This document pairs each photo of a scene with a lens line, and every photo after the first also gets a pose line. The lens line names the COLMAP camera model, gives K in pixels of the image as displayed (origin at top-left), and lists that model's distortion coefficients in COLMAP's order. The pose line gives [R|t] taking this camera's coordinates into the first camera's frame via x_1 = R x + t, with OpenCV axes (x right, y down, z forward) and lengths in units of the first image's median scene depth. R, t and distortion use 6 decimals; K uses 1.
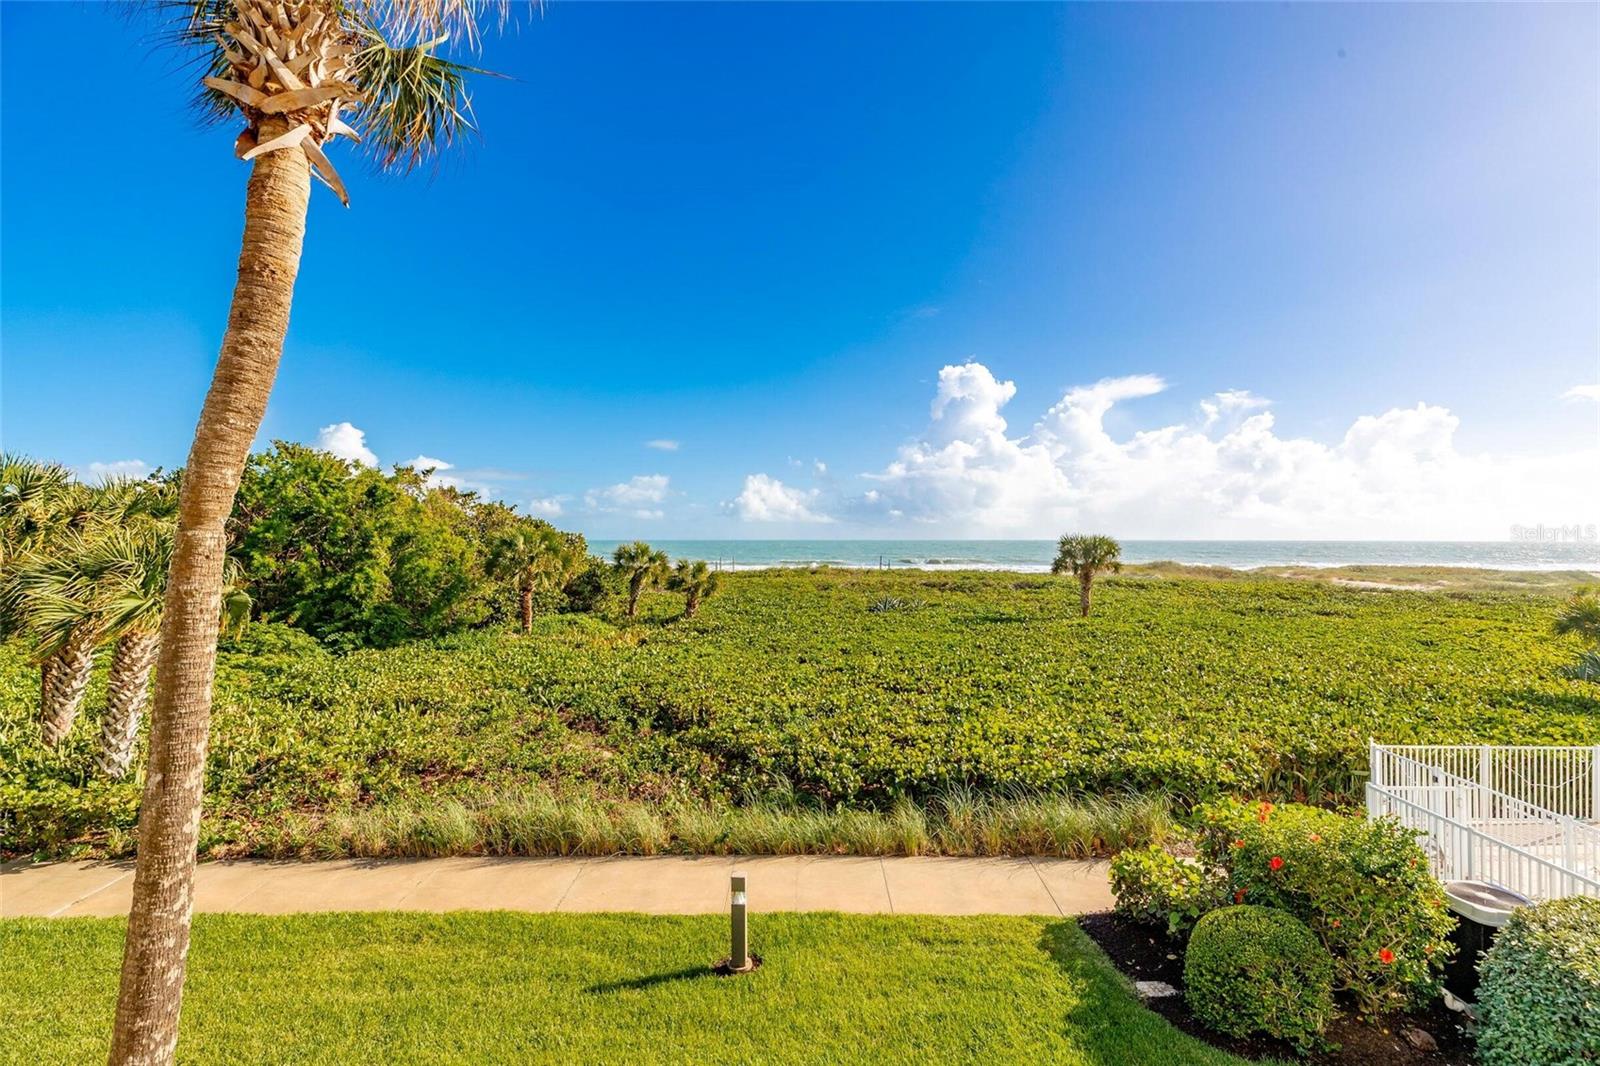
lens RADIAL K [[745.0, 0, 797.9], [0, 745.0, 530.6], [0, 0, 1]] dist [0.009065, -0.000453]
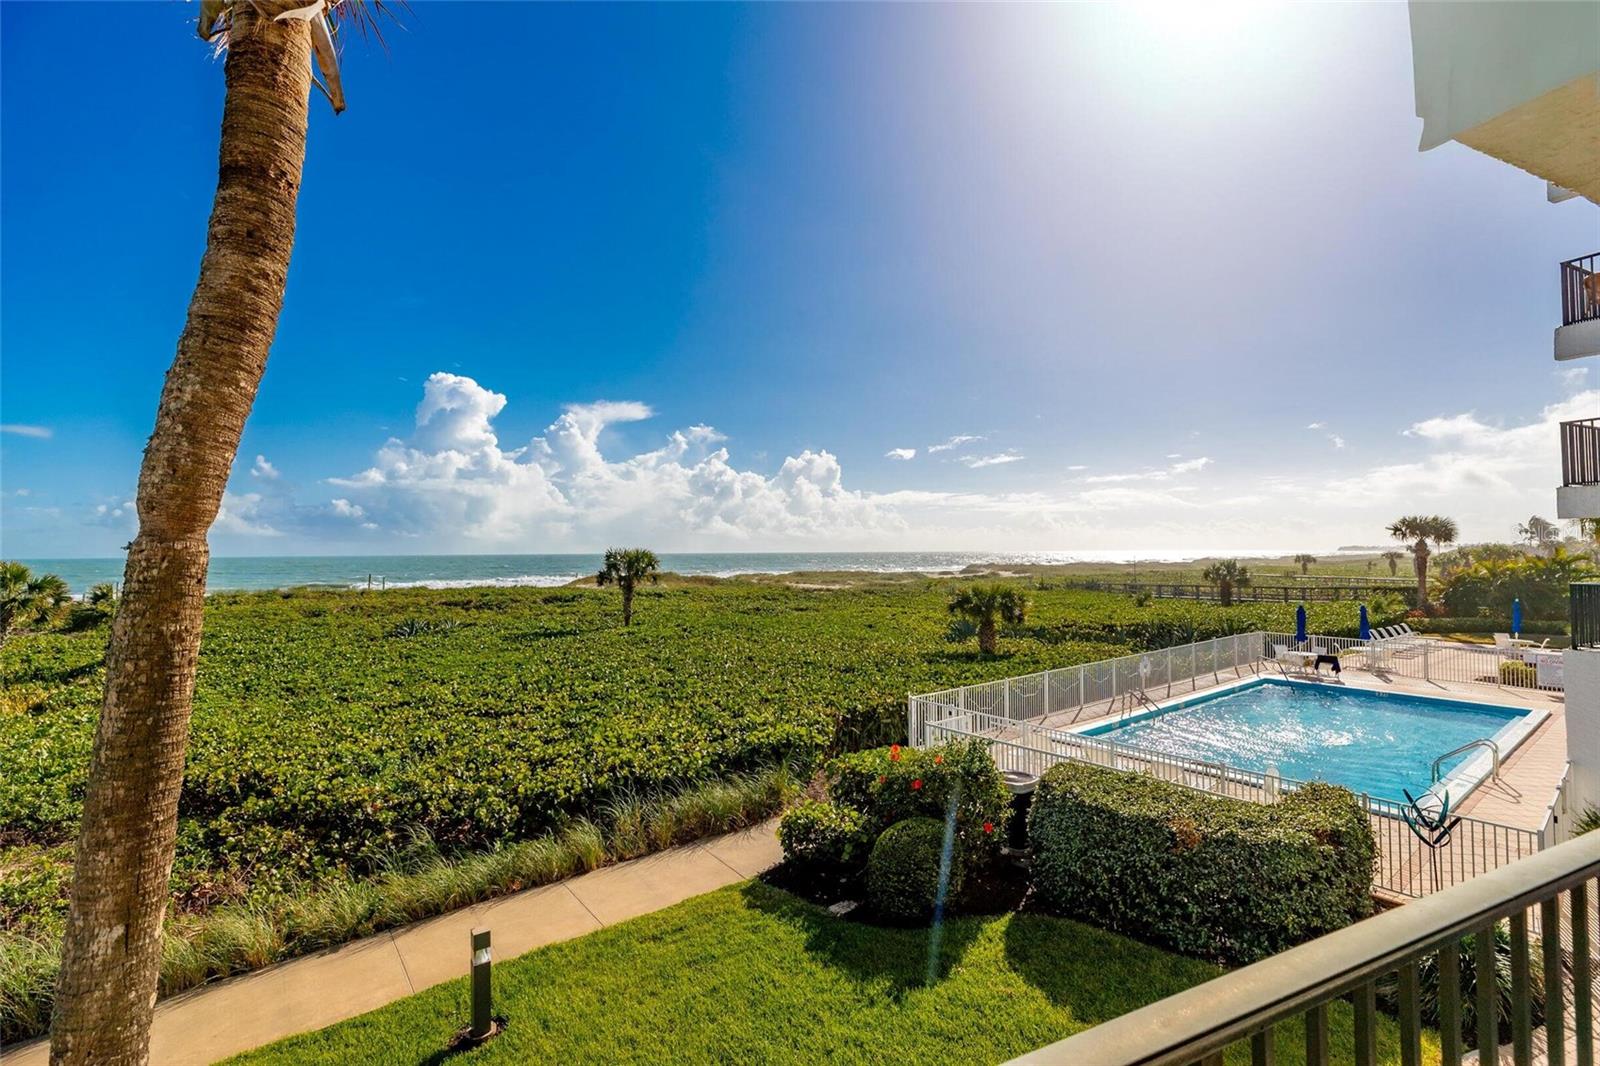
lens RADIAL K [[745.0, 0, 797.9], [0, 745.0, 530.6], [0, 0, 1]] dist [0.009065, -0.000453]
pose [[0.772791, 0.010948, 0.634566, -0.241361], [0.001545, 0.999816, -0.019131, 0.001166], [-0.634659, 0.015765, 0.772632, 0.041833]]
